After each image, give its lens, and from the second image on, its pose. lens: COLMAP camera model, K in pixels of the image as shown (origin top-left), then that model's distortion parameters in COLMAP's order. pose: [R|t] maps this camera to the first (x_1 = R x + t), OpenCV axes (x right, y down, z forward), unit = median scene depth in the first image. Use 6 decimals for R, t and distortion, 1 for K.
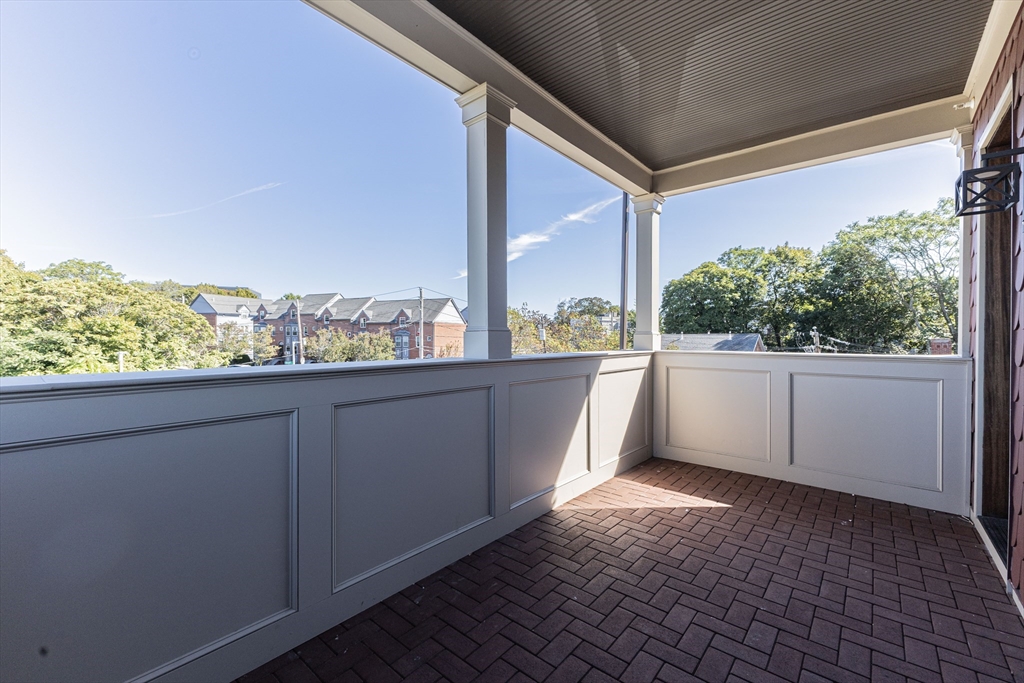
lens RADIAL K [[434.5, 0, 507.1], [0, 434.5, 339.6], [0, 0, 1]] dist [0.022219, -0.009004]
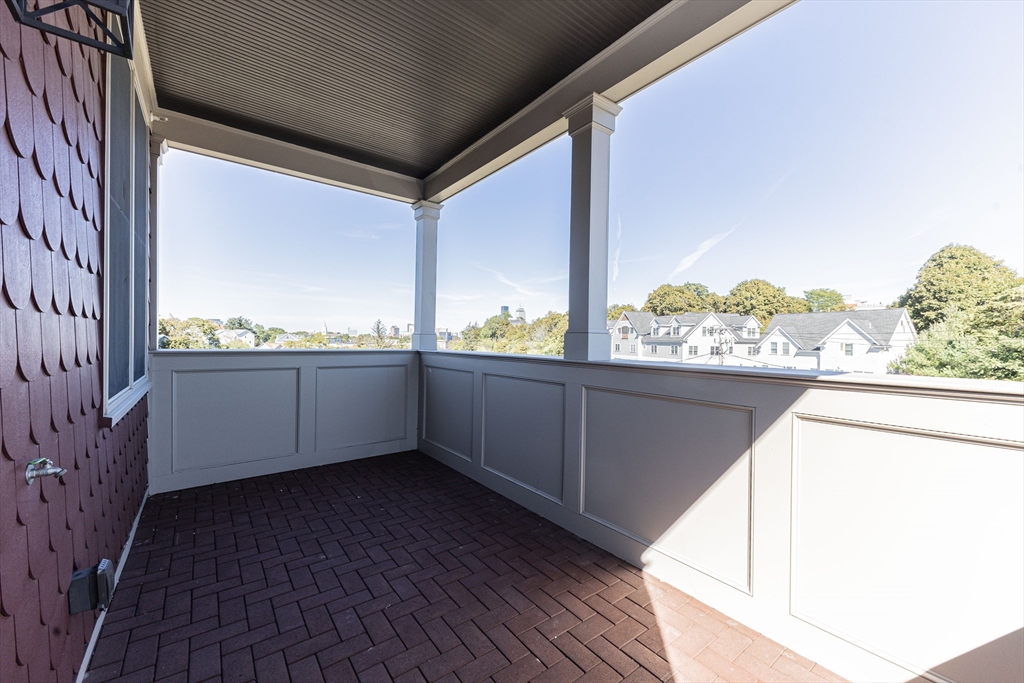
lens RADIAL K [[408.7, 0, 507.1], [0, 408.7, 342.9], [0, 0, 1]] dist [0.011035, -0.000079]
pose [[-0.222442, 0.006546, -0.974924, 1.004272], [-0.017340, 0.999793, 0.010669, -0.006166], [0.974792, 0.019278, -0.222282, 1.095560]]
